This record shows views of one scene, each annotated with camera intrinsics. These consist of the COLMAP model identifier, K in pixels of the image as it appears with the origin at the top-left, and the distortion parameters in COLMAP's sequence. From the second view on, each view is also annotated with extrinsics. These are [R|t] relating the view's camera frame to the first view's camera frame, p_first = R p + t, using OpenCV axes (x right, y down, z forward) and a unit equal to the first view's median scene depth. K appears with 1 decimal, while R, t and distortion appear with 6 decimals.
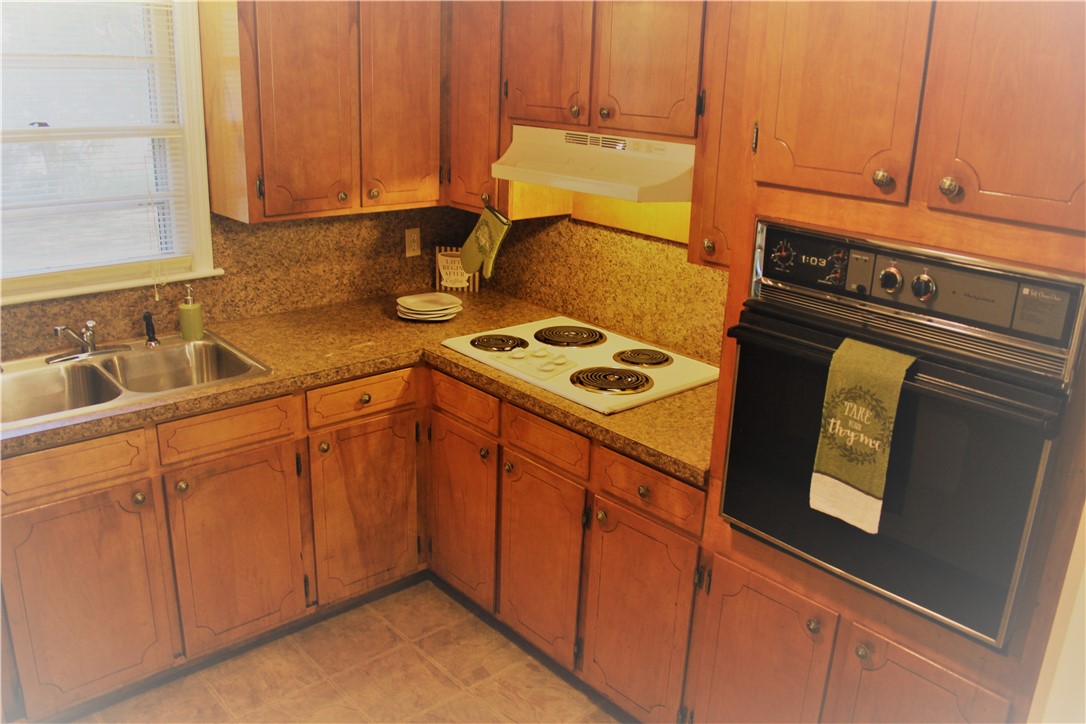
lens RADIAL K [[902.6, 0, 543.0], [0, 902.6, 362.0], [0, 0, 1]] dist [-0.145722, 0.121225]
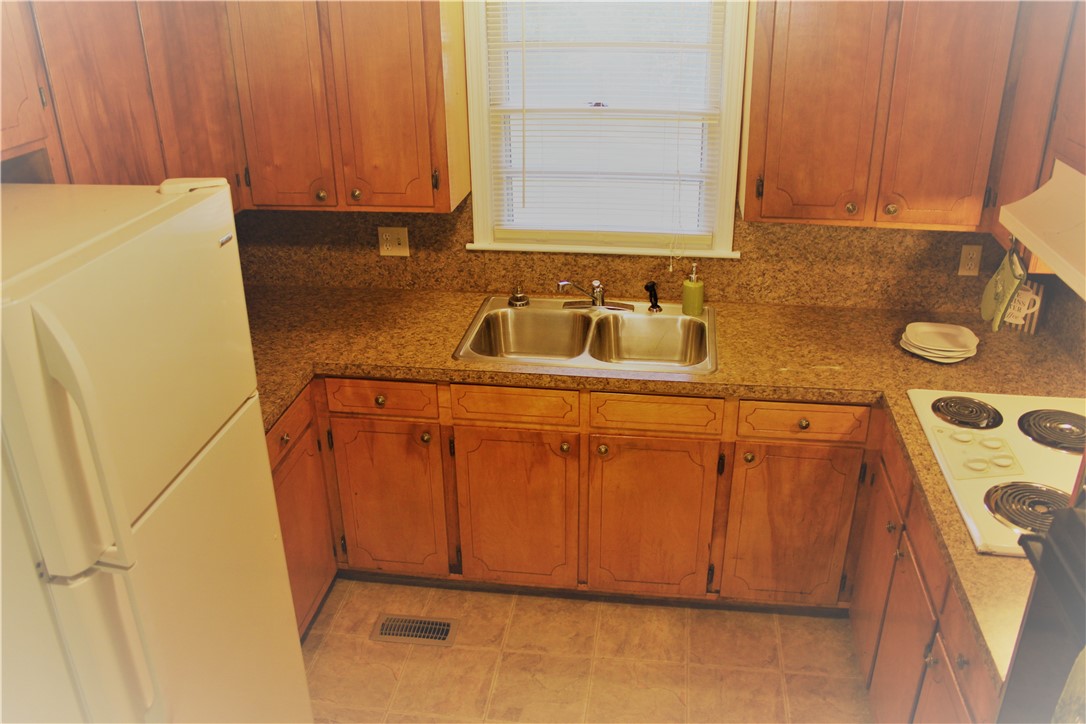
lens RADIAL K [[902.6, 0, 543.0], [0, 902.6, 362.0], [0, 0, 1]] dist [-0.145722, 0.121225]
pose [[0.639665, 0.290285, -0.711733, 0.272711], [-0.206915, 0.956796, 0.204273, -0.154023], [0.740280, 0.016602, 0.672093, 0.146989]]
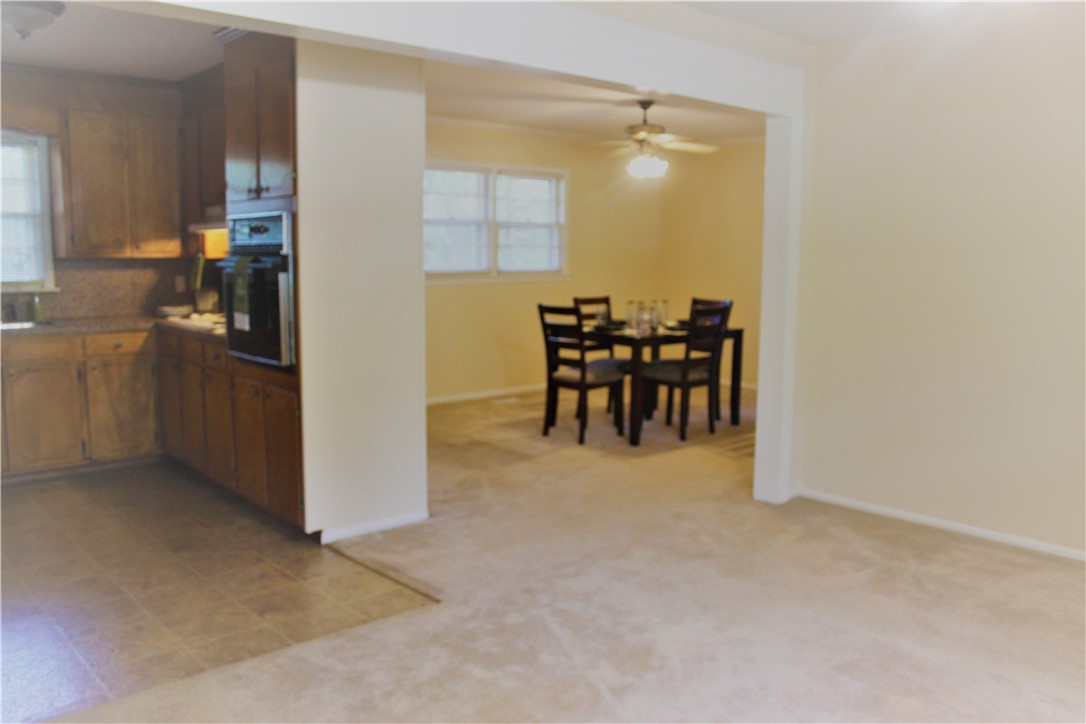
lens RADIAL K [[902.6, 0, 543.0], [0, 902.6, 362.0], [0, 0, 1]] dist [-0.145722, 0.121225]
pose [[0.999498, -0.030225, -0.009539, 0.703110], [0.027776, 0.980271, -0.195696, 0.455774], [0.015266, 0.195332, 0.980618, -0.798192]]
